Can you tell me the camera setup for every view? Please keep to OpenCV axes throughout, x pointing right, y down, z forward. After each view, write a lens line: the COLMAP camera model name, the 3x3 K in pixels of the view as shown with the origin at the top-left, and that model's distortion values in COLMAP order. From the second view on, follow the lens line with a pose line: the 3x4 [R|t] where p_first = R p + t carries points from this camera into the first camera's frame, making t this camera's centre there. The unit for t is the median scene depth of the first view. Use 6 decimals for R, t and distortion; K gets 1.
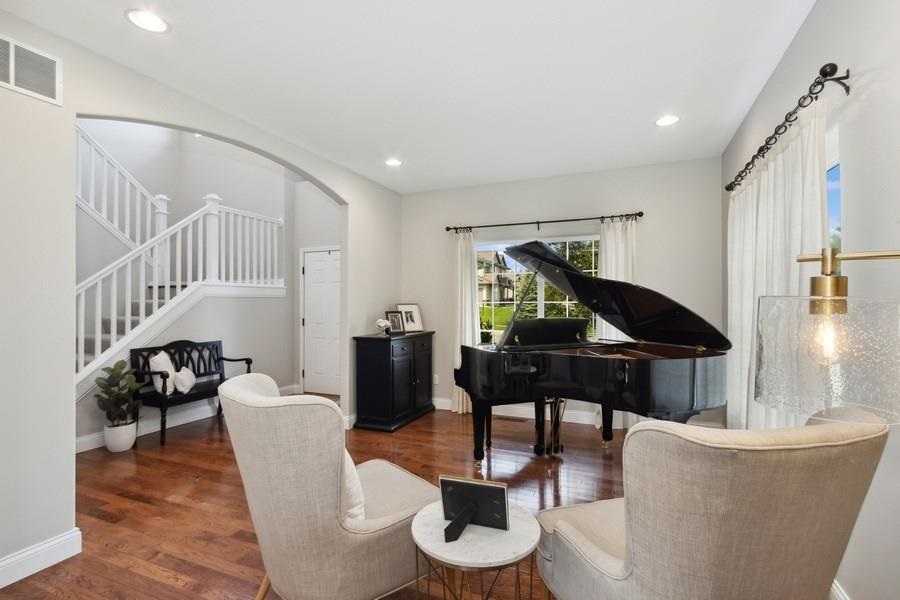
lens RADIAL K [[428.5, 0, 447.9], [0, 428.5, 302.0], [0, 0, 1]] dist [0.007838, 0.001470]
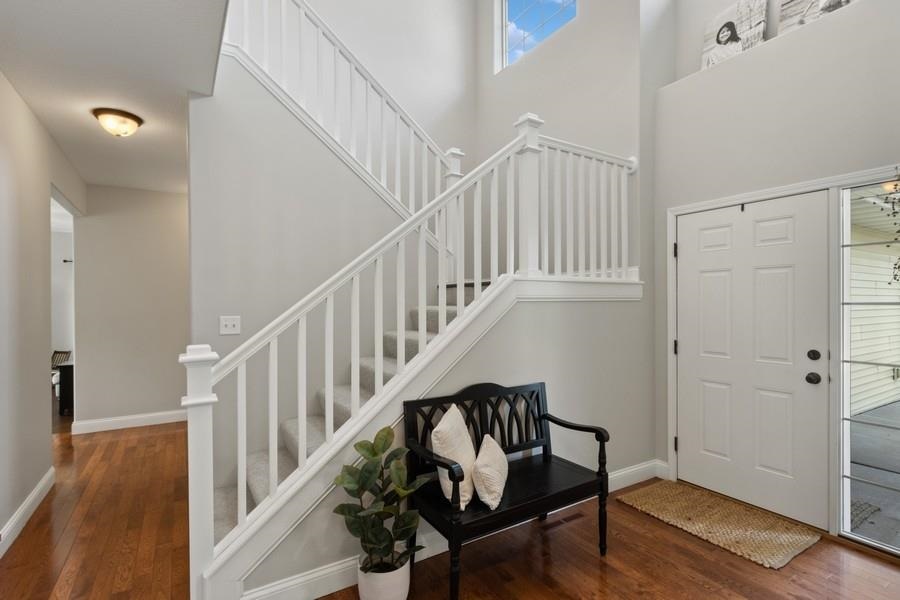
lens RADIAL K [[428.5, 0, 448.5], [0, 428.5, 302.8], [0, 0, 1]] dist [0.007838, 0.001470]
pose [[0.817329, -0.005551, -0.576145, -0.337083], [0.004675, 0.999985, -0.003002, -0.009998], [0.576153, -0.000240, 0.817342, 0.524008]]
